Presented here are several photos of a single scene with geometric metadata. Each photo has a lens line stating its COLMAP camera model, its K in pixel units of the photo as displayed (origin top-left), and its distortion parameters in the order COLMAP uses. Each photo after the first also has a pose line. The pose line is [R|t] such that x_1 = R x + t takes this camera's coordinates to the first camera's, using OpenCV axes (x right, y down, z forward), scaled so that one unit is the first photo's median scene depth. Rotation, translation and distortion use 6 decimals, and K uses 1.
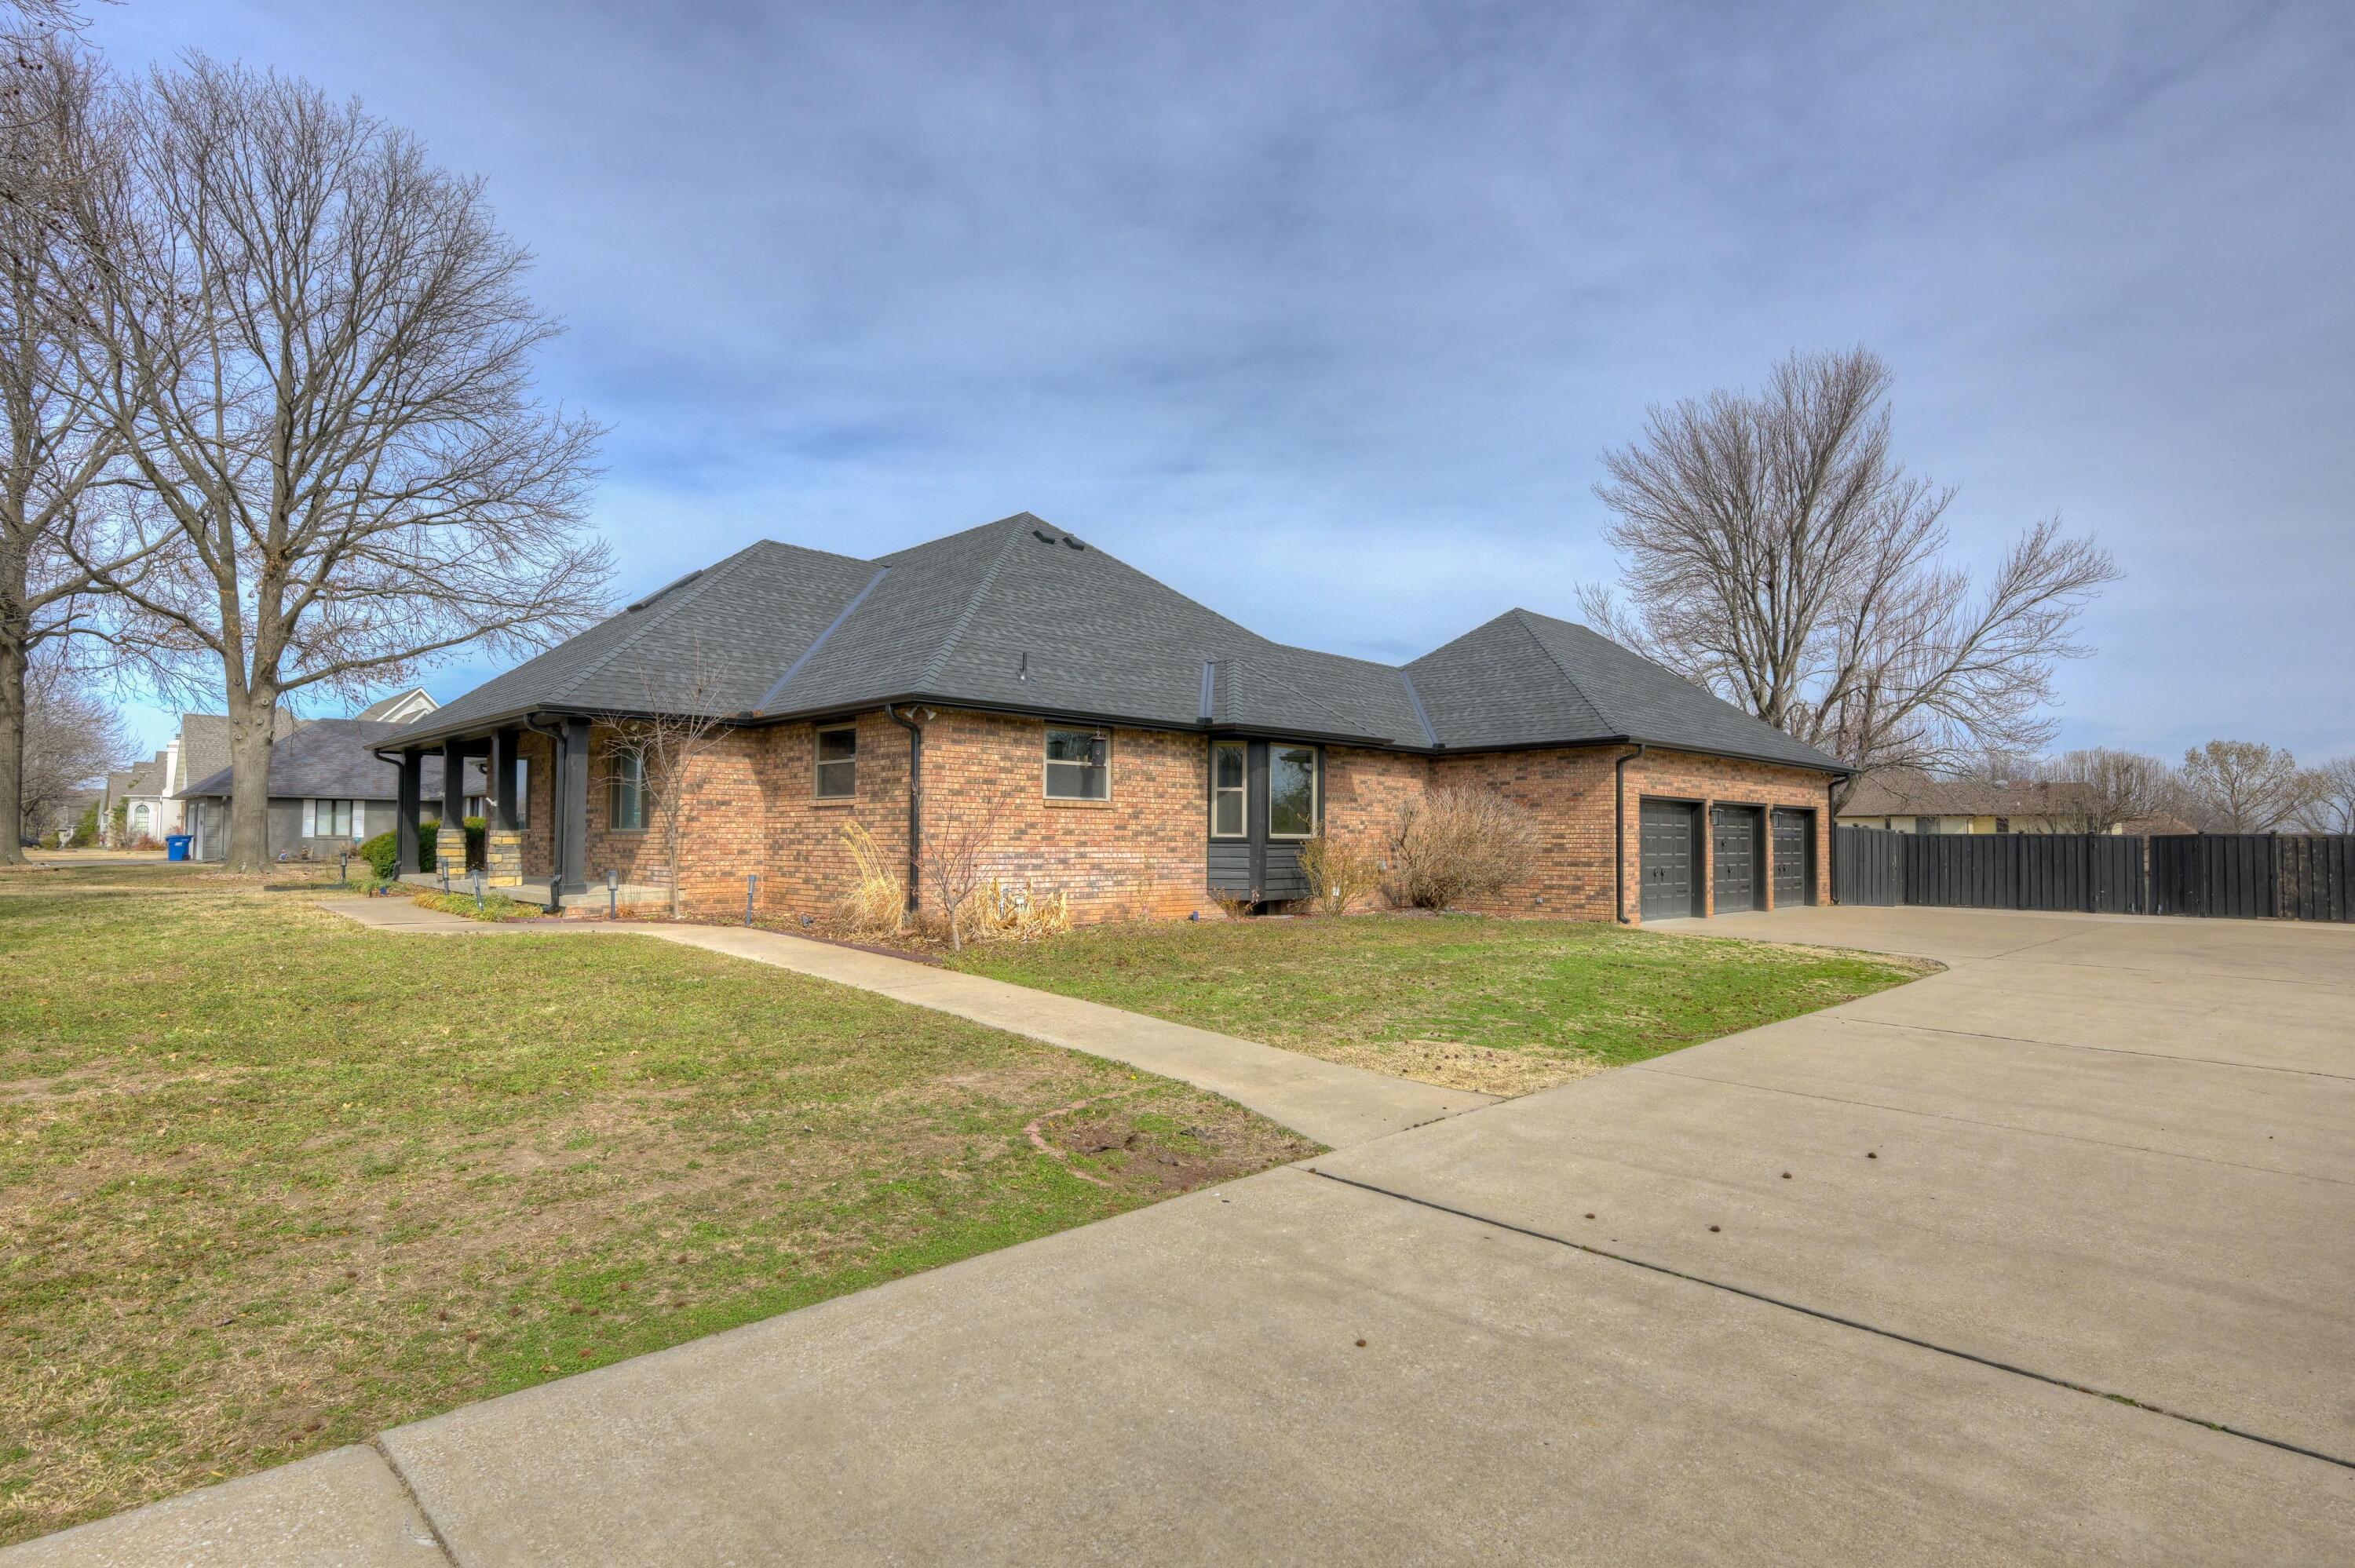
lens RADIAL K [[1153.4, 0, 1177.5], [0, 1153.4, 784.0], [0, 0, 1]] dist [-0.001341, -0.000389]
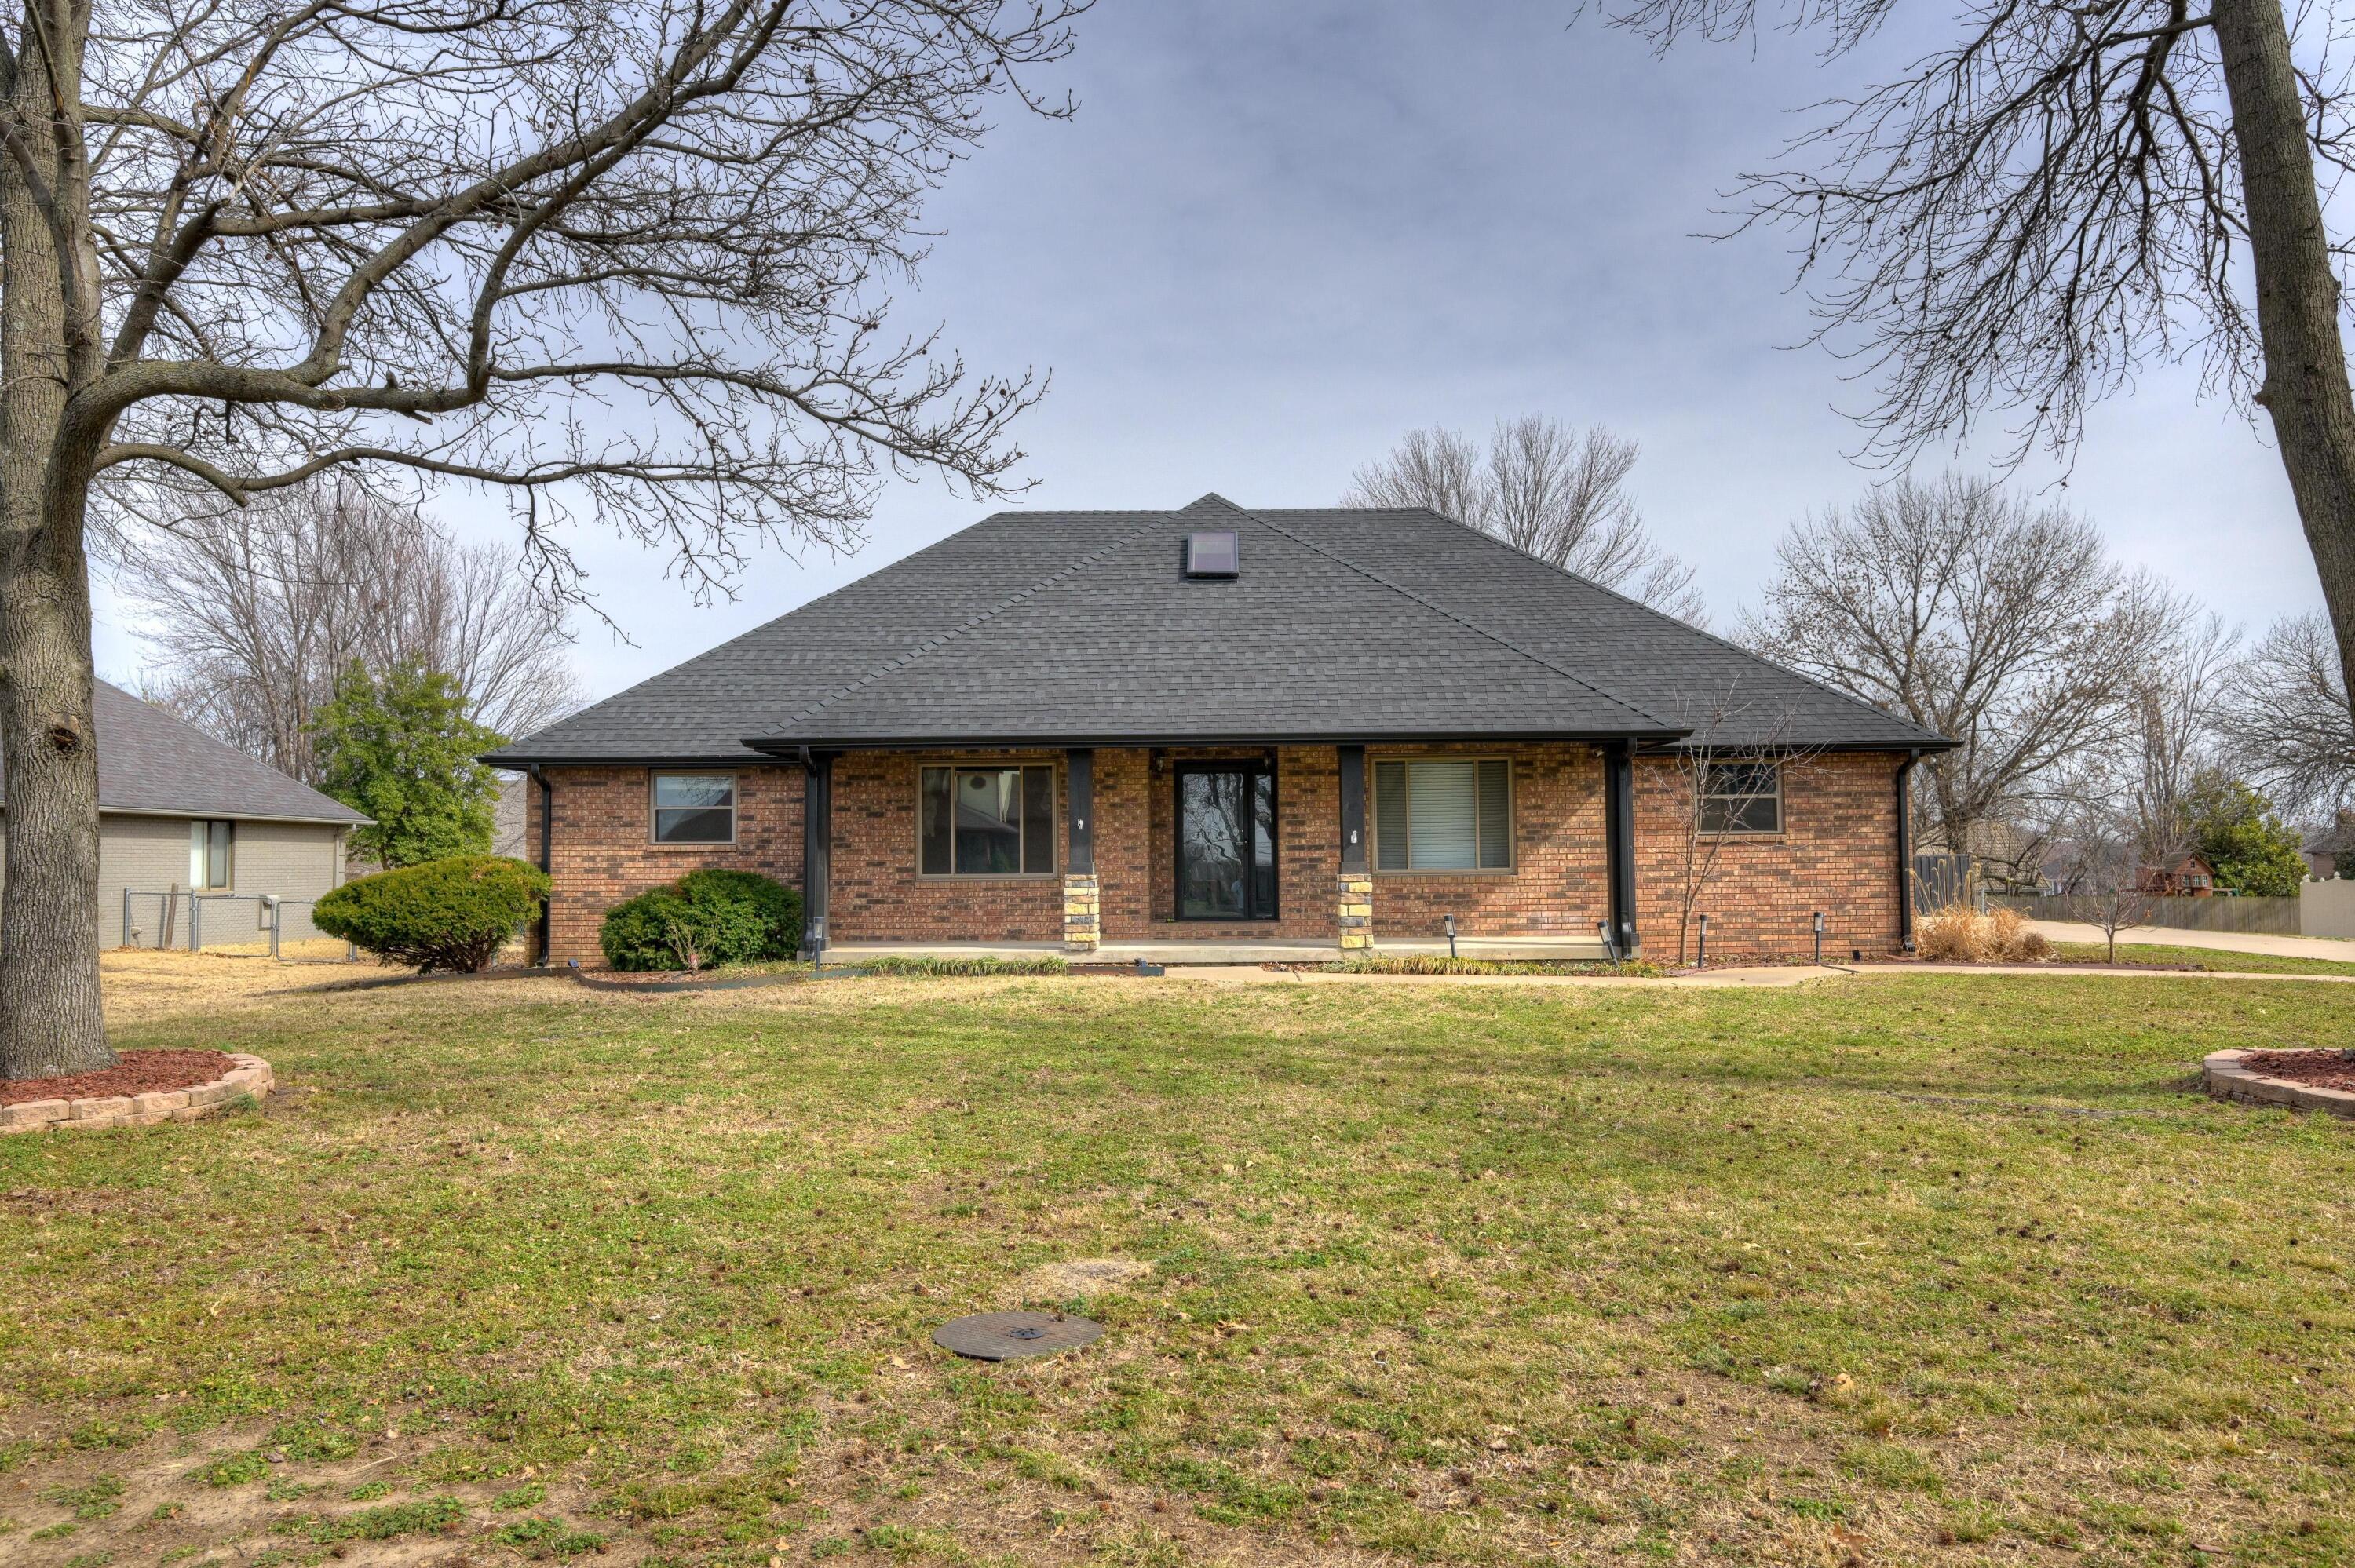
lens RADIAL K [[1575.1, 0, 1177.5], [0, 1575.1, 784.0], [0, 0, 1]] dist [0.002548, 0.000249]
pose [[0.735692, 0.019280, 0.677042, -1.244156], [-0.015748, 0.999811, -0.011359, -0.005901], [-0.677133, -0.002305, 0.735857, 0.269833]]
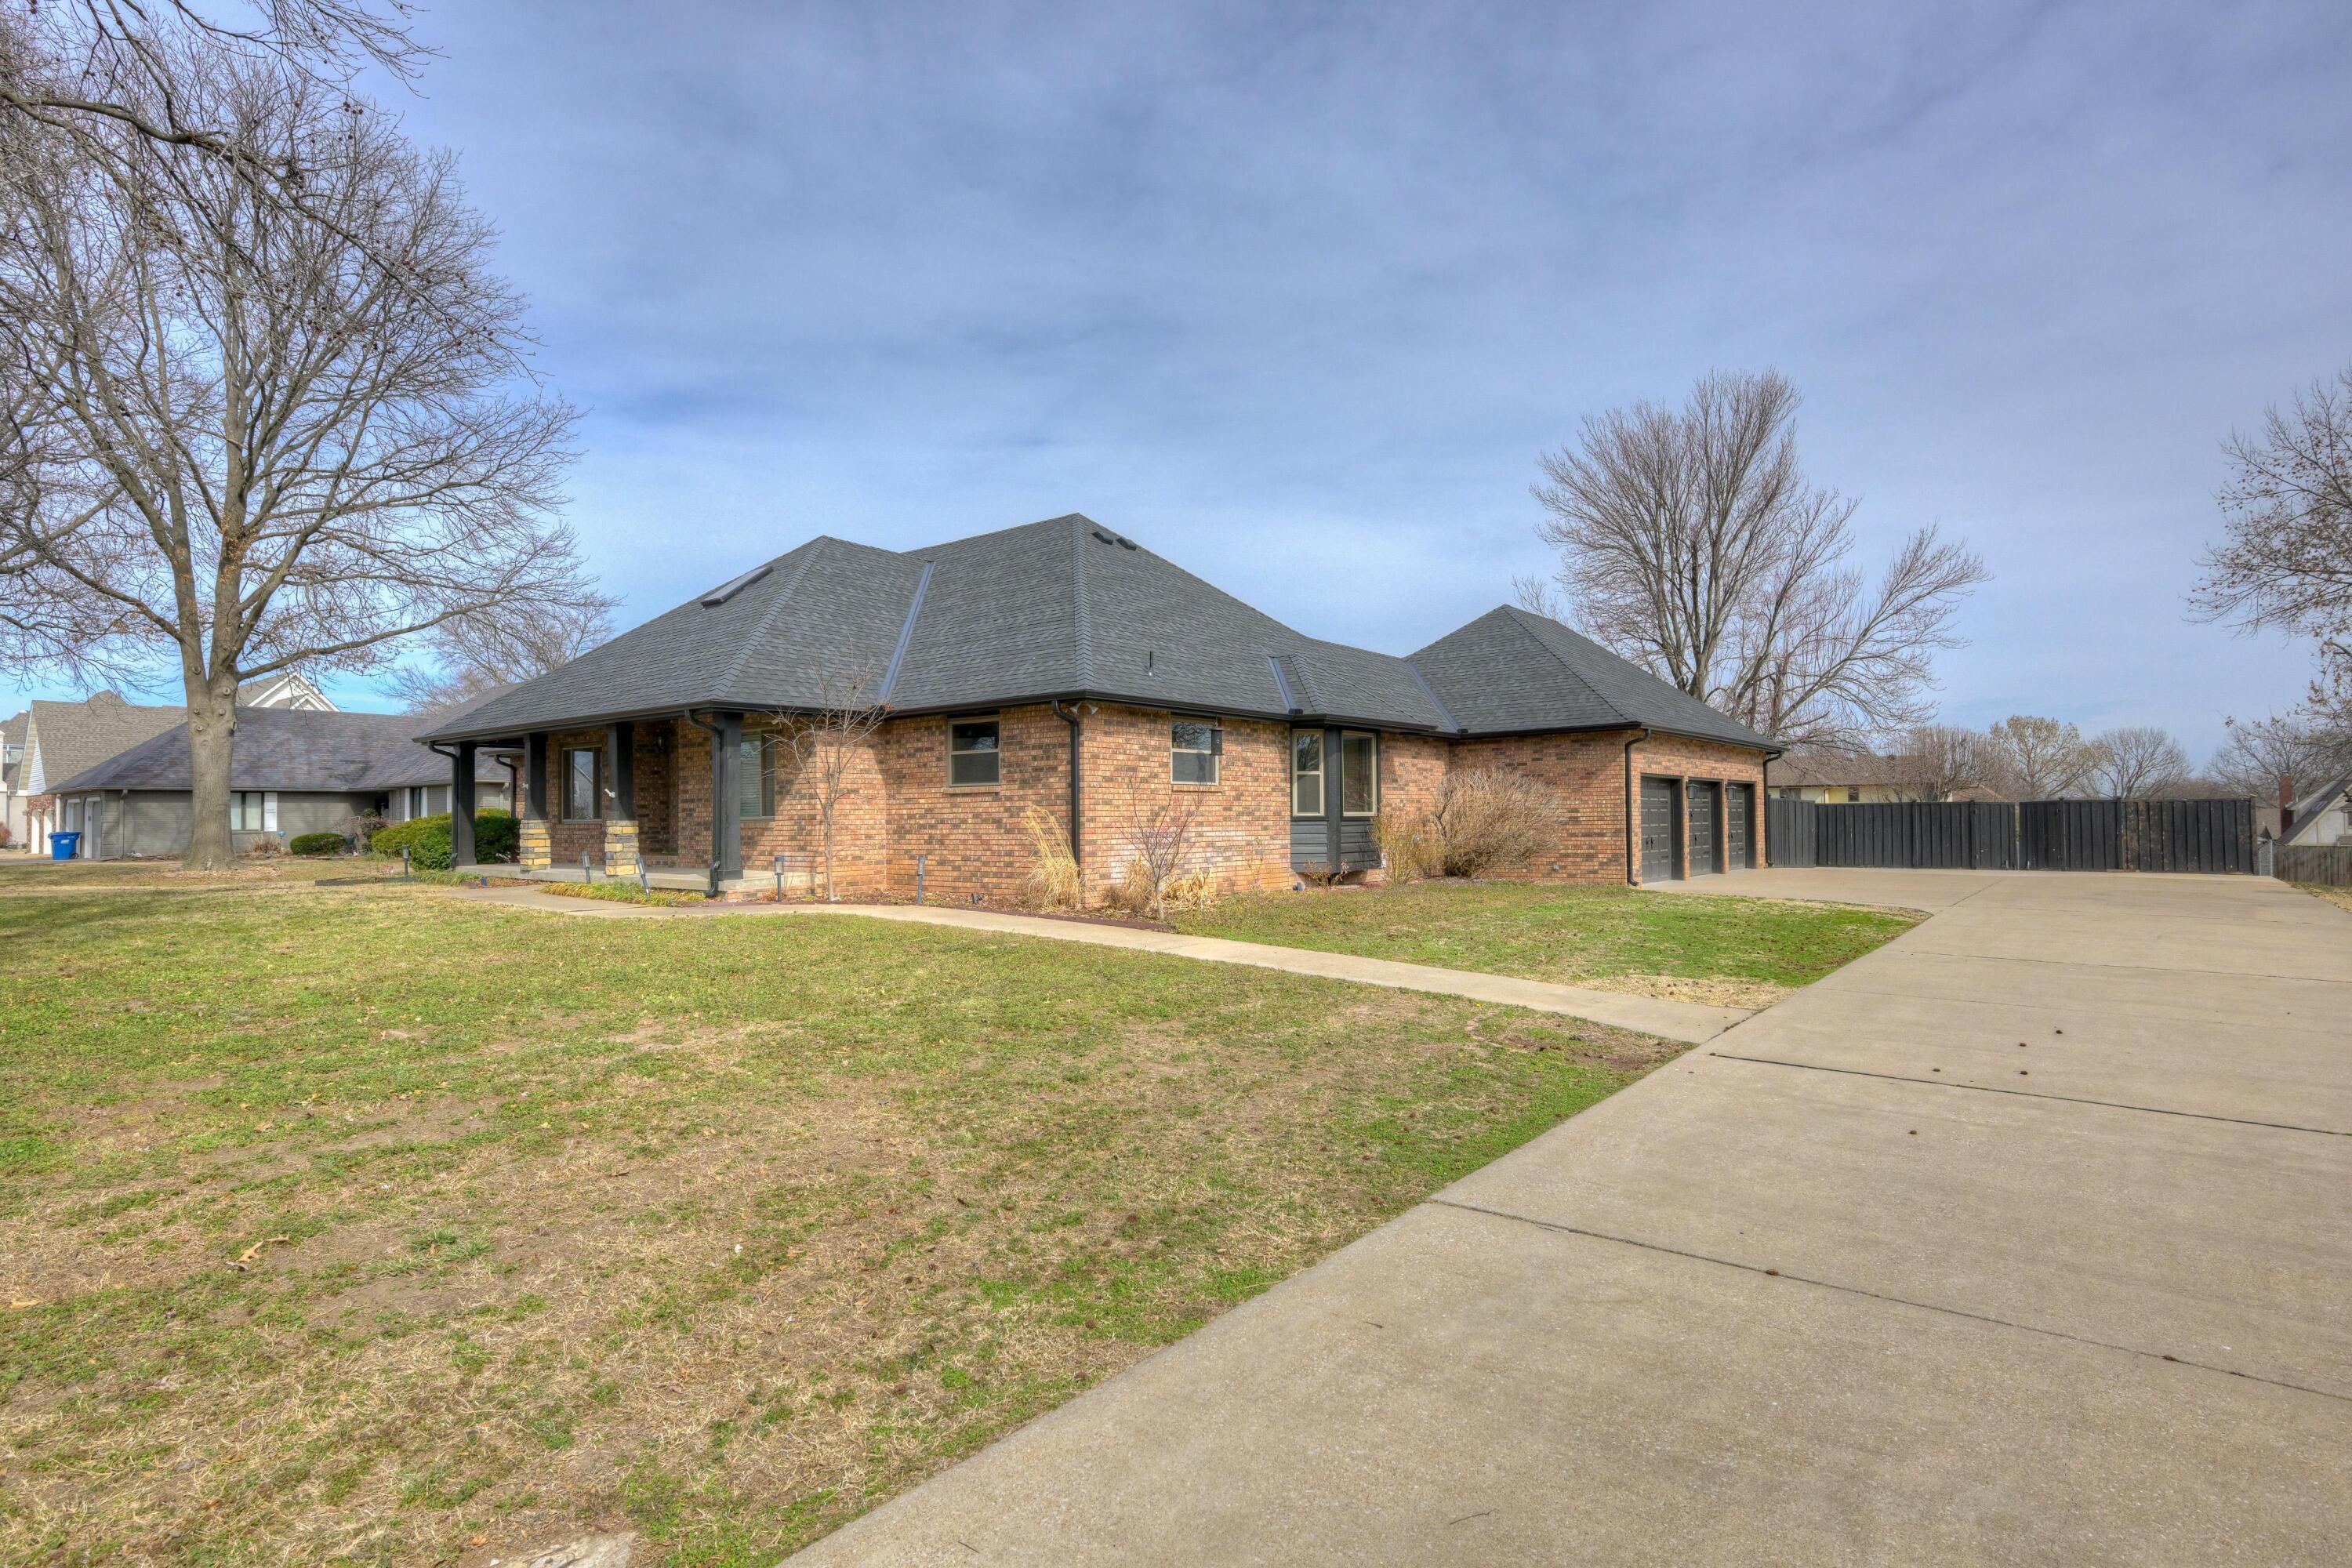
lens RADIAL K [[1159.1, 0, 1176.0], [0, 1159.1, 784.0], [0, 0, 1]] dist [-0.001315, 0.000280]
pose [[0.992856, -0.012558, 0.118652, -0.190229], [0.010405, 0.999770, 0.018752, -0.006136], [-0.118860, -0.017384, 0.992759, -0.083195]]
